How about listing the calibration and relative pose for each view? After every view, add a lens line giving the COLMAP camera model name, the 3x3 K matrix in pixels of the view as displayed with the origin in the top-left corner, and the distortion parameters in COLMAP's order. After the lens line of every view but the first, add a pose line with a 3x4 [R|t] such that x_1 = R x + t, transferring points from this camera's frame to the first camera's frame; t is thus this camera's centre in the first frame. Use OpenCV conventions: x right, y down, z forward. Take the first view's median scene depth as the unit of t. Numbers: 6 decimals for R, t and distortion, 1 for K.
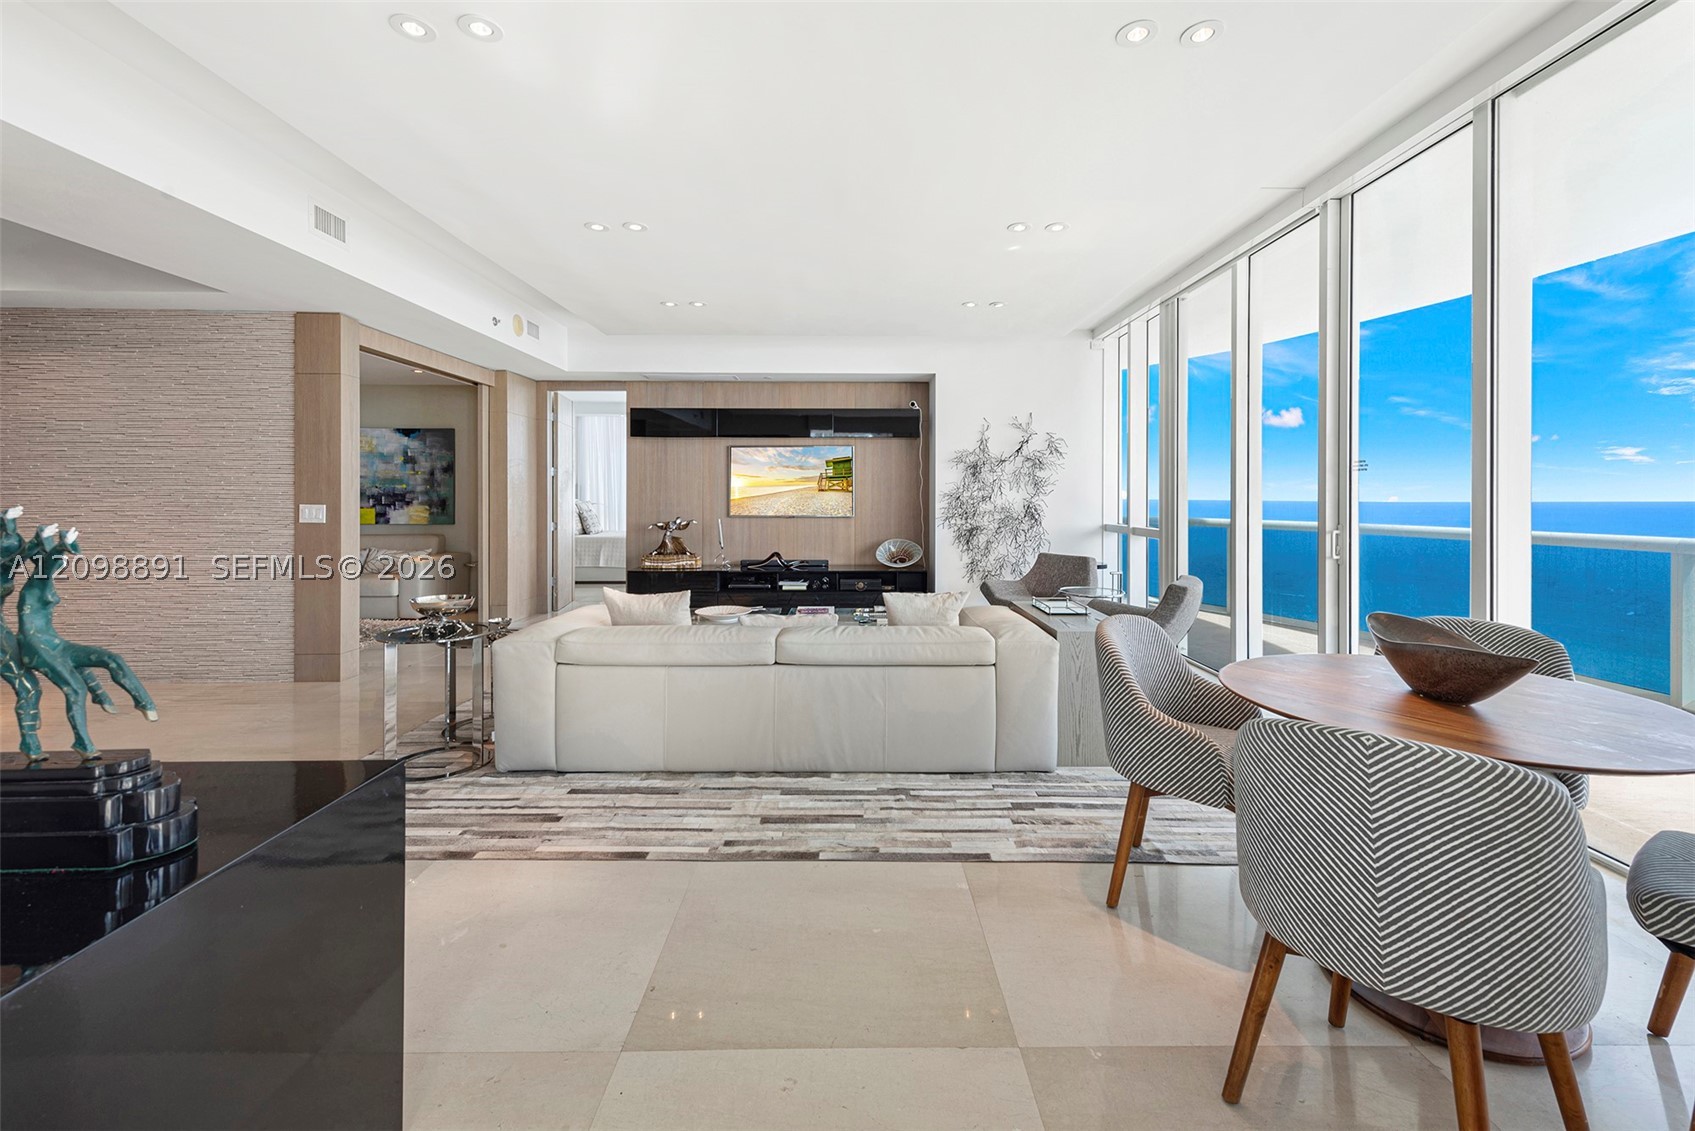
lens RADIAL K [[690.0, 0, 857.8], [0, 690.0, 498.7], [0, 0, 1]] dist [0.003742, 0.000034]
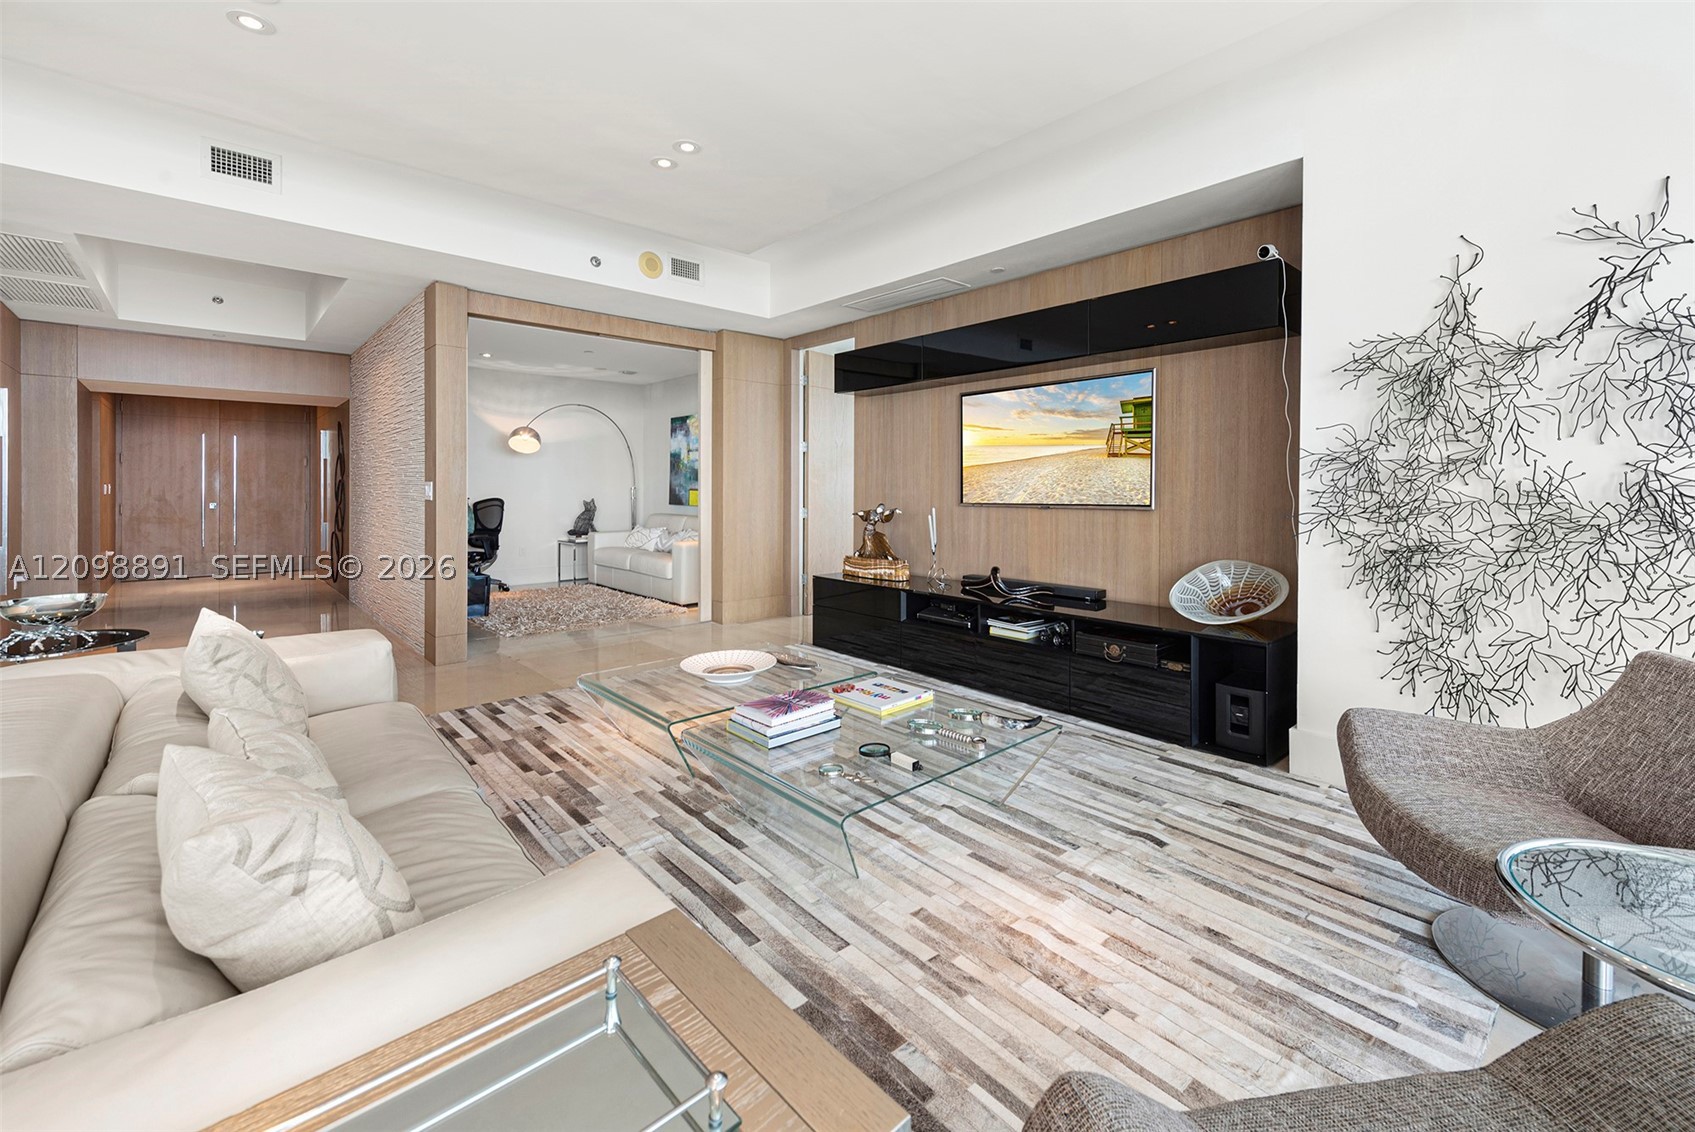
lens RADIAL K [[699.1, 0, 848.3], [0, 699.1, 493.3], [0, 0, 1]] dist [0.002239, -0.000079]
pose [[0.664092, 0.005800, -0.747628, 0.242732], [-0.002150, 0.999981, 0.005848, 0.012693], [0.747648, -0.002276, 0.664092, 0.527841]]
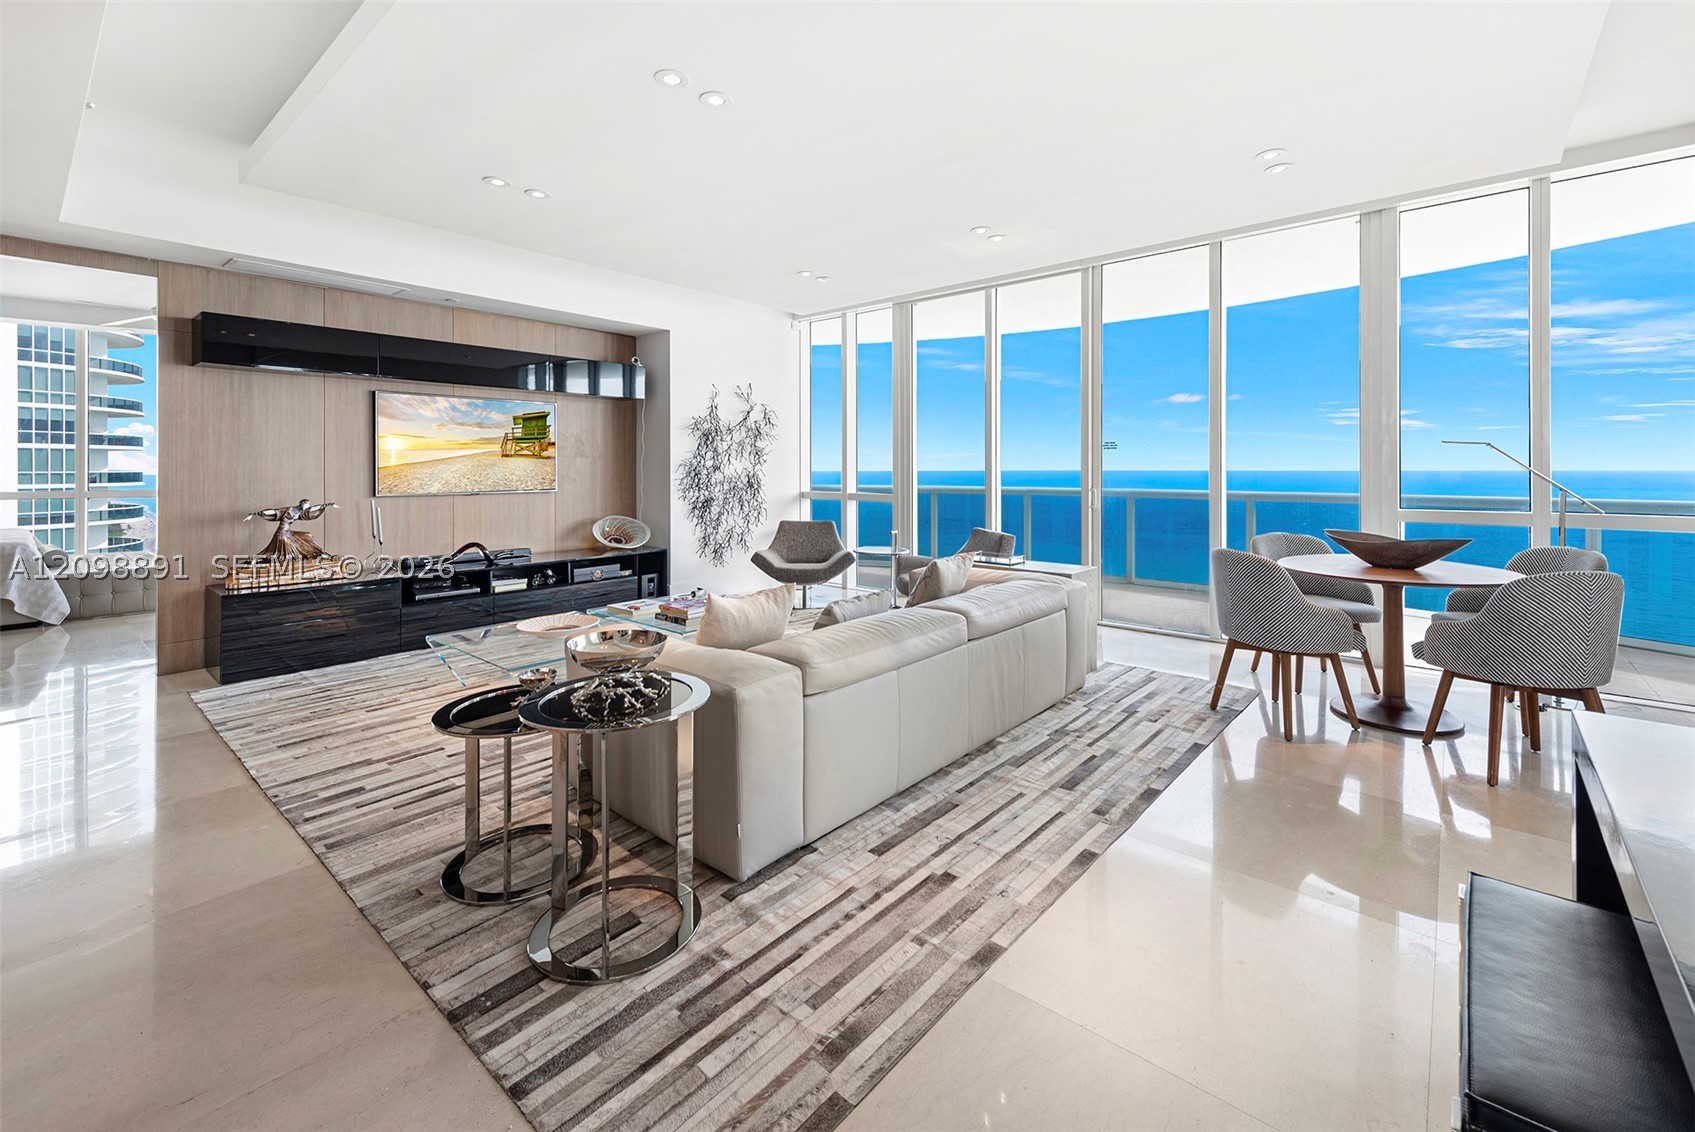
lens RADIAL K [[709.7, 0, 848.7], [0, 709.7, 461.1], [0, 0, 1]] dist [0.007868, -0.000017]
pose [[0.660876, 0.005353, 0.750476, -0.428756], [0.003644, 0.999940, -0.010342, 0.000747], [-0.750486, 0.009570, 0.660817, 0.210565]]
